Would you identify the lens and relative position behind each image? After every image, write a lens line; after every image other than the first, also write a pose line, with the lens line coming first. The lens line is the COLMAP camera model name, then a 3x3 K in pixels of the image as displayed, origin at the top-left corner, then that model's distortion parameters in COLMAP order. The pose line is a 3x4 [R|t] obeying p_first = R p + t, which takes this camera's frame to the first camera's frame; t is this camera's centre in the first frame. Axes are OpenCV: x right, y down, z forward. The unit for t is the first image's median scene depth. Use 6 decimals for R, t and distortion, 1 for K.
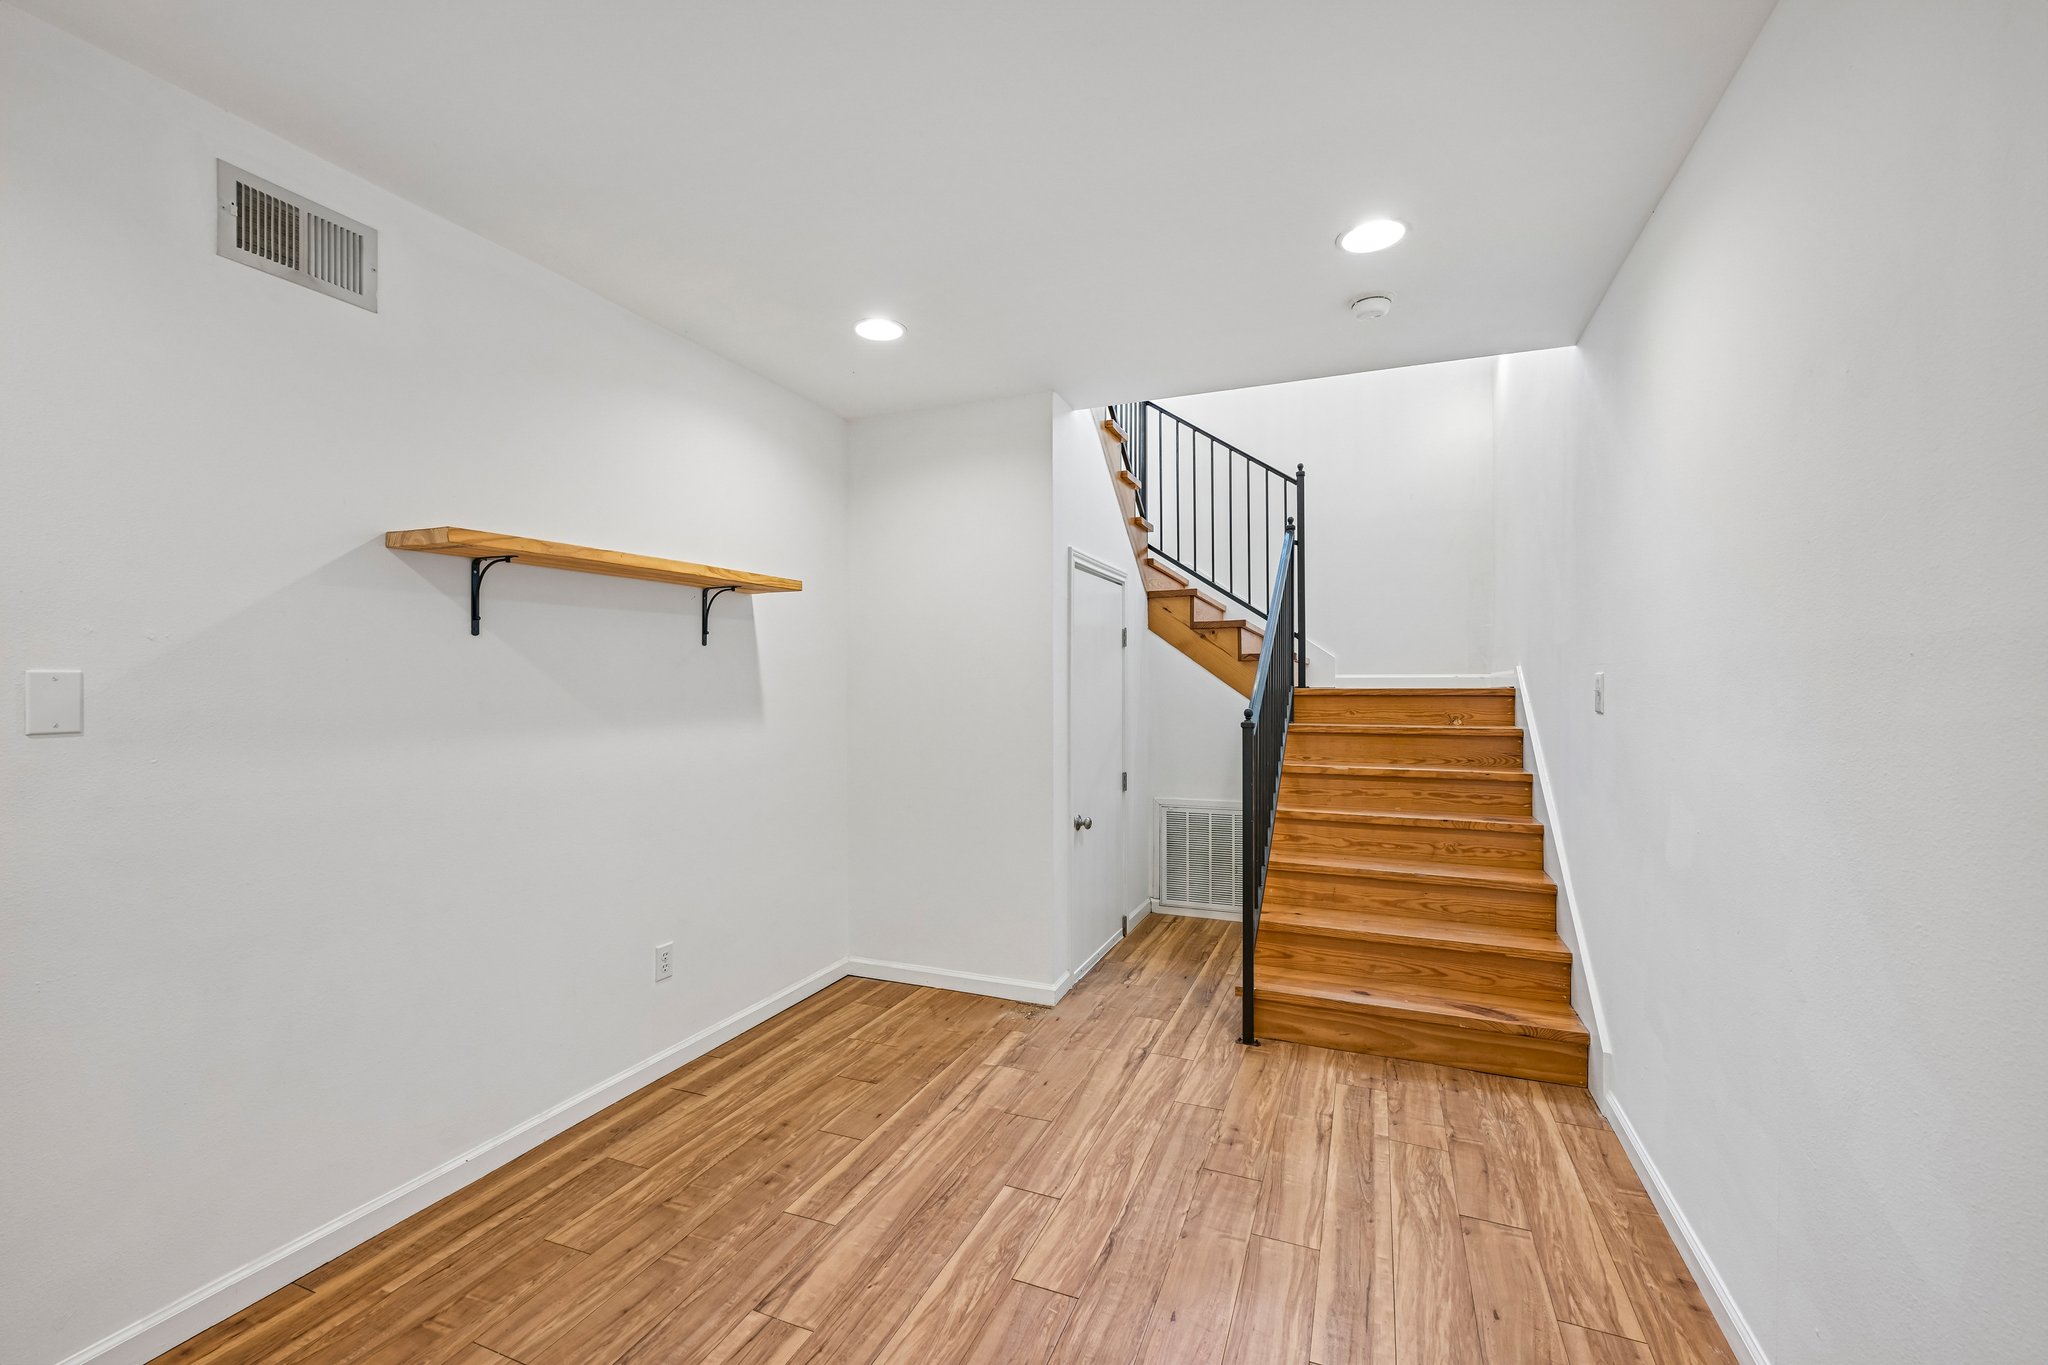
lens RADIAL K [[847.9, 0, 1020.6], [0, 847.9, 681.8], [0, 0, 1]] dist [-0.003705, -0.000032]
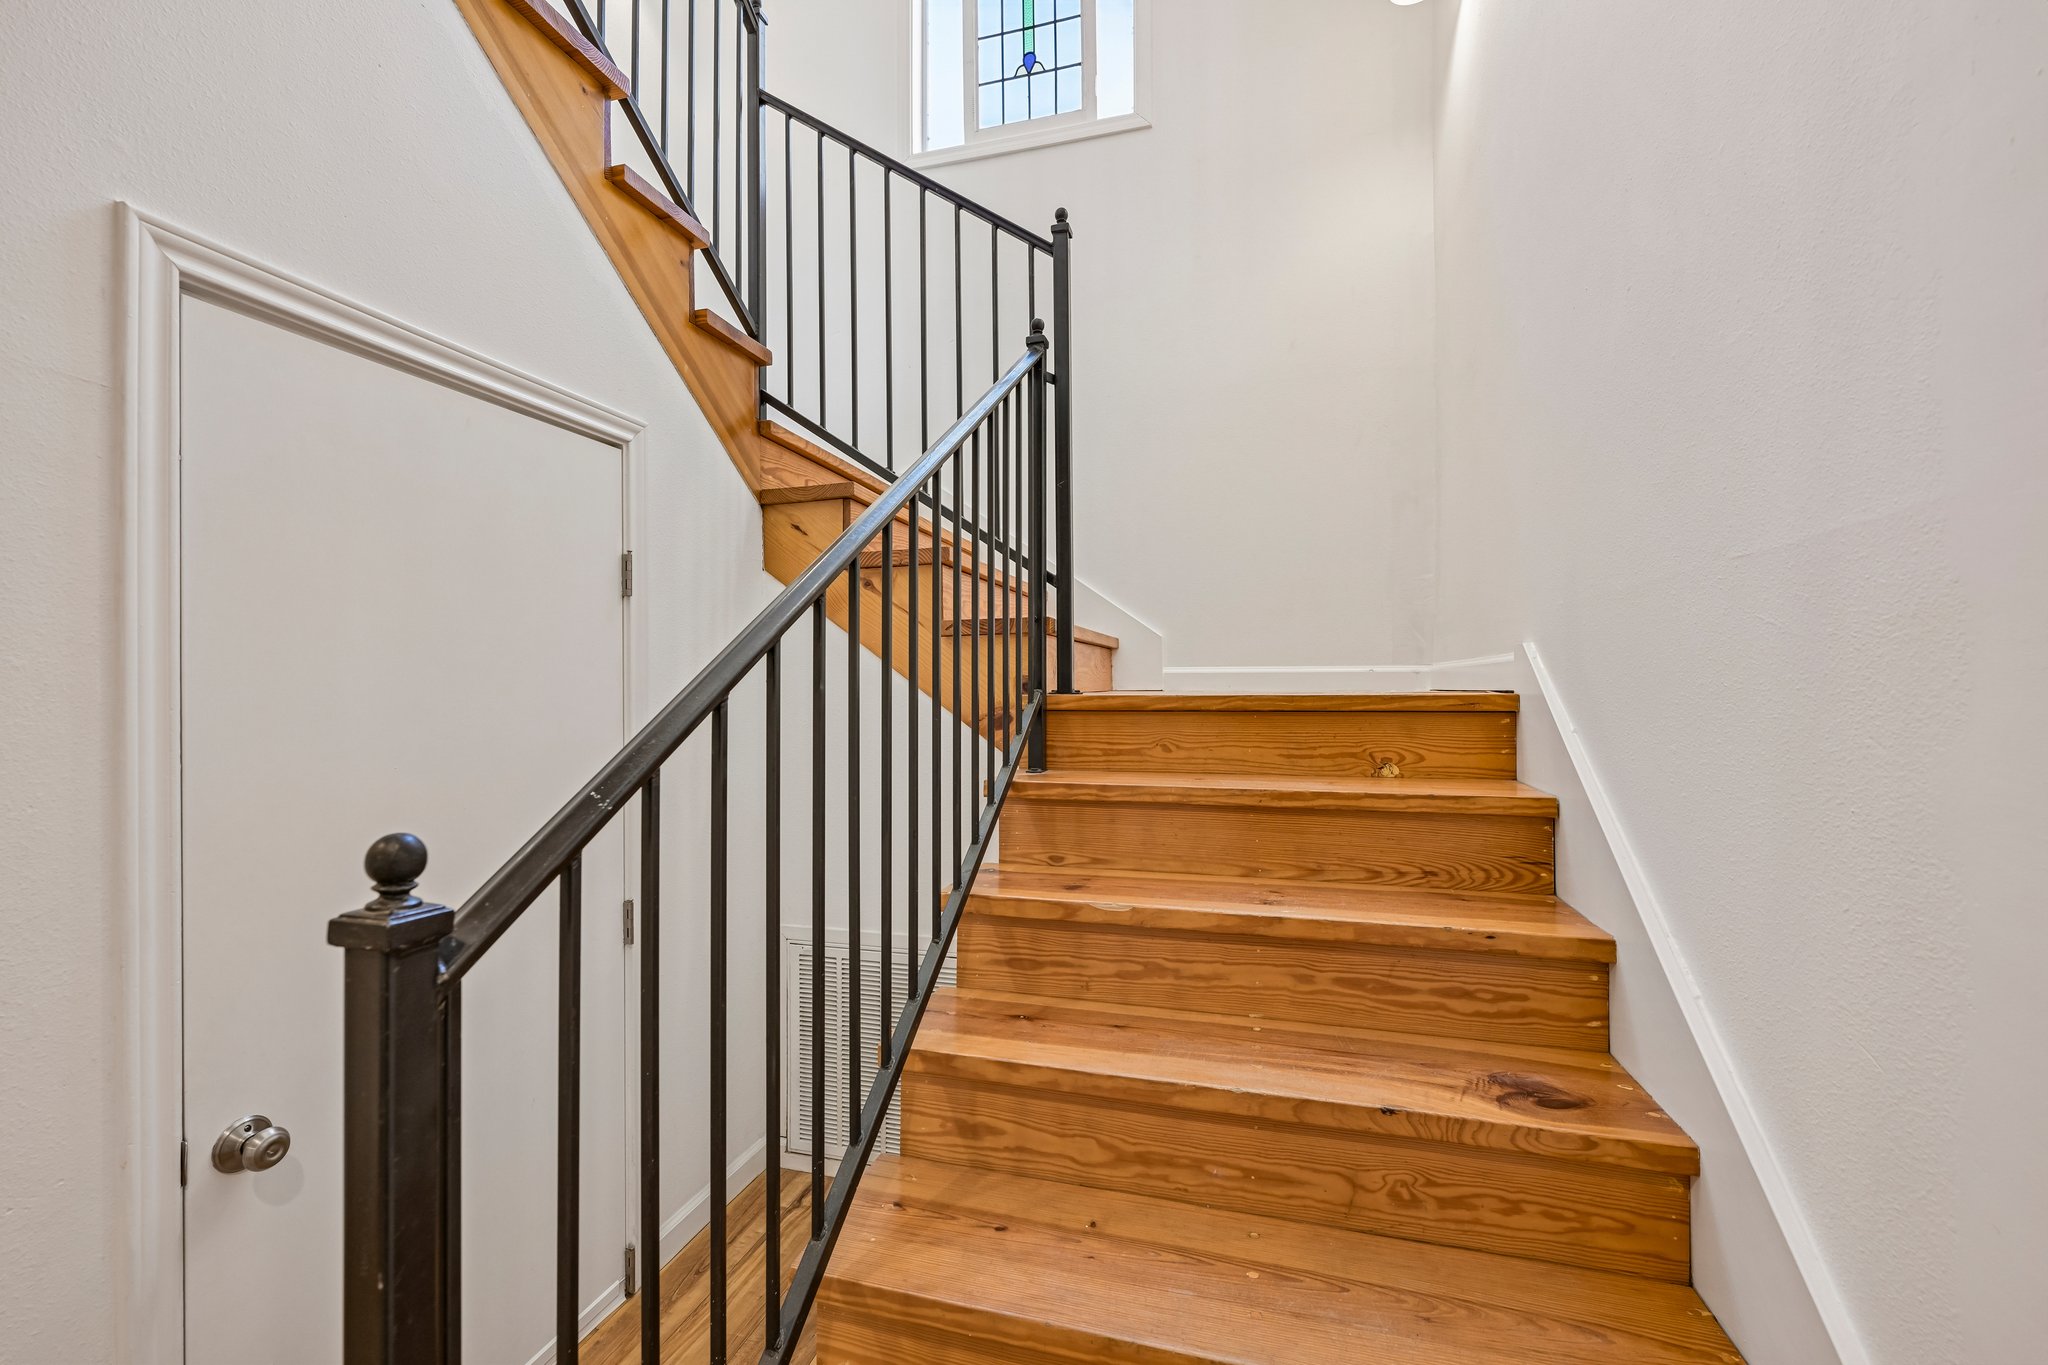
lens RADIAL K [[847.9, 0, 1024.5], [0, 847.9, 681.8], [0, 0, 1]] dist [-0.003705, -0.000032]
pose [[0.992770, -0.002570, 0.120004, 0.265213], [0.002452, 0.999996, 0.001131, 0.000139], [-0.120007, -0.000829, 0.992773, 0.567055]]
